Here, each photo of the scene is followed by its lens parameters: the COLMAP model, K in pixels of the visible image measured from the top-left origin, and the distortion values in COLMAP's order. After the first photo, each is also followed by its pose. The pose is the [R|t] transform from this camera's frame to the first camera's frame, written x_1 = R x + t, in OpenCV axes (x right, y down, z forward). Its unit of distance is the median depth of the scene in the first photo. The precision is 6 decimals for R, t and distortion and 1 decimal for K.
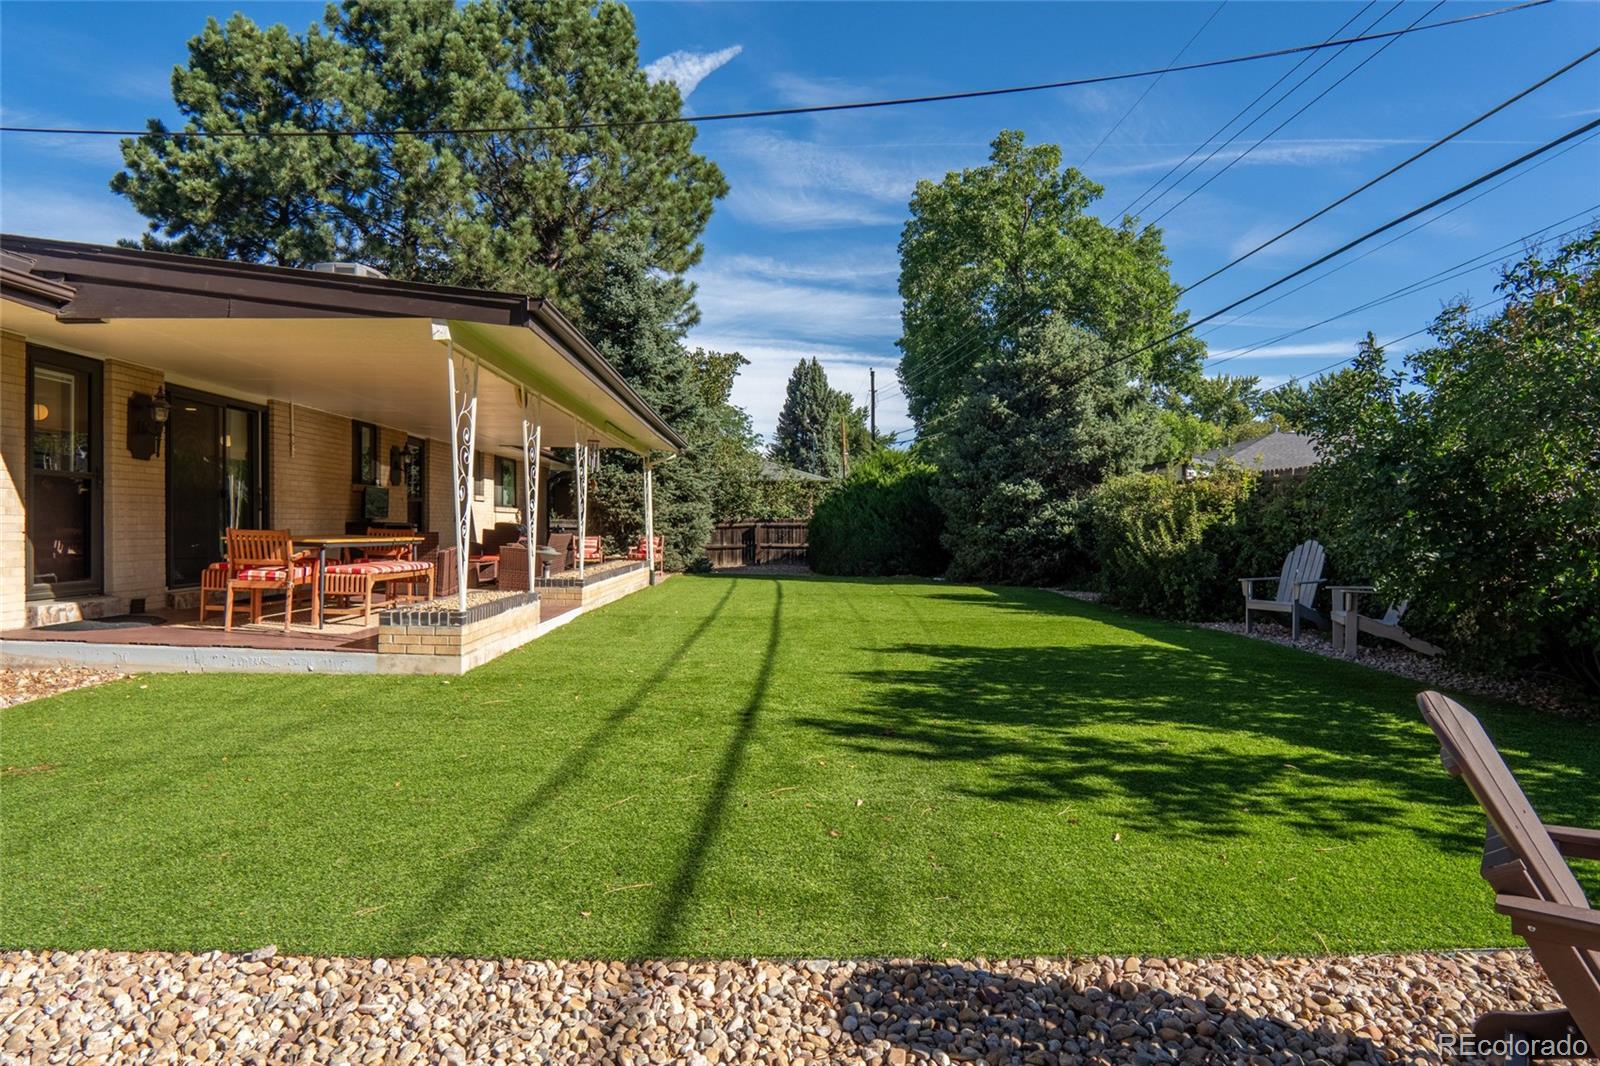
lens RADIAL K [[877.8, 0, 751.7], [0, 877.8, 530.6], [0, 0, 1]] dist [-0.022773, 0.001626]
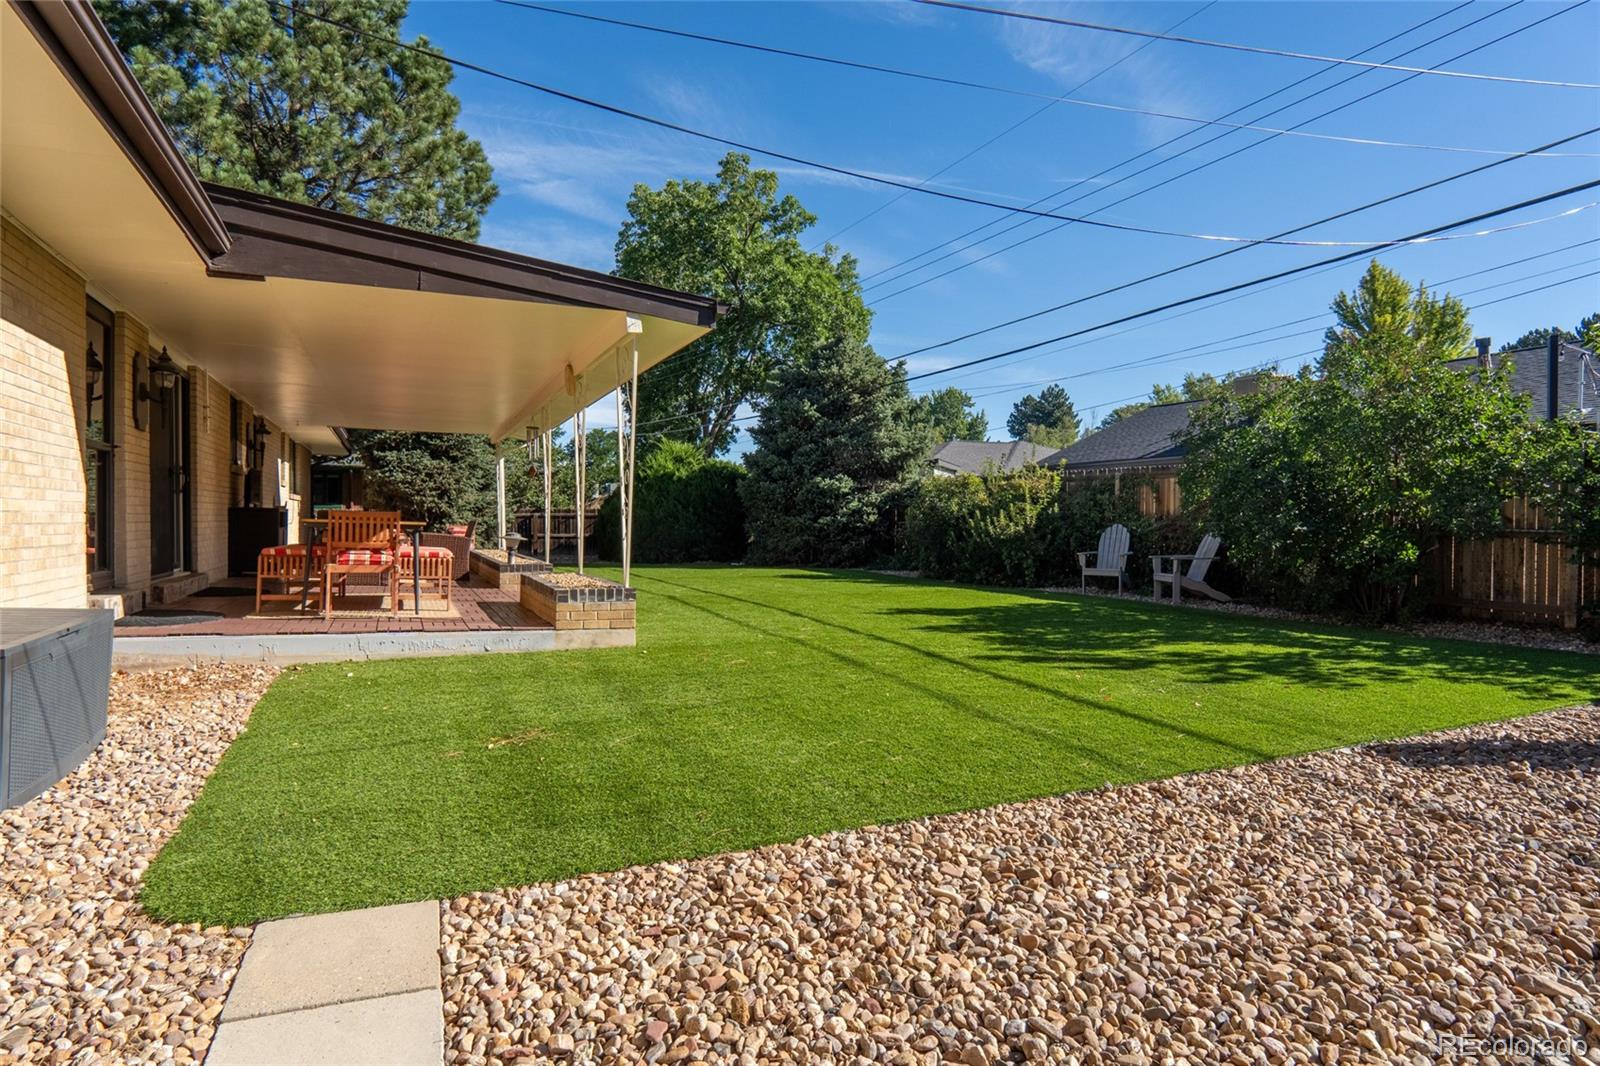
lens RADIAL K [[877.8, 0, 751.7], [0, 877.8, 530.6], [0, 0, 1]] dist [-0.022773, 0.001626]
pose [[0.918525, -0.004539, 0.395336, -0.194663], [0.001784, 0.999971, 0.007337, 0.005047], [-0.395358, -0.006034, 0.918507, -0.013382]]
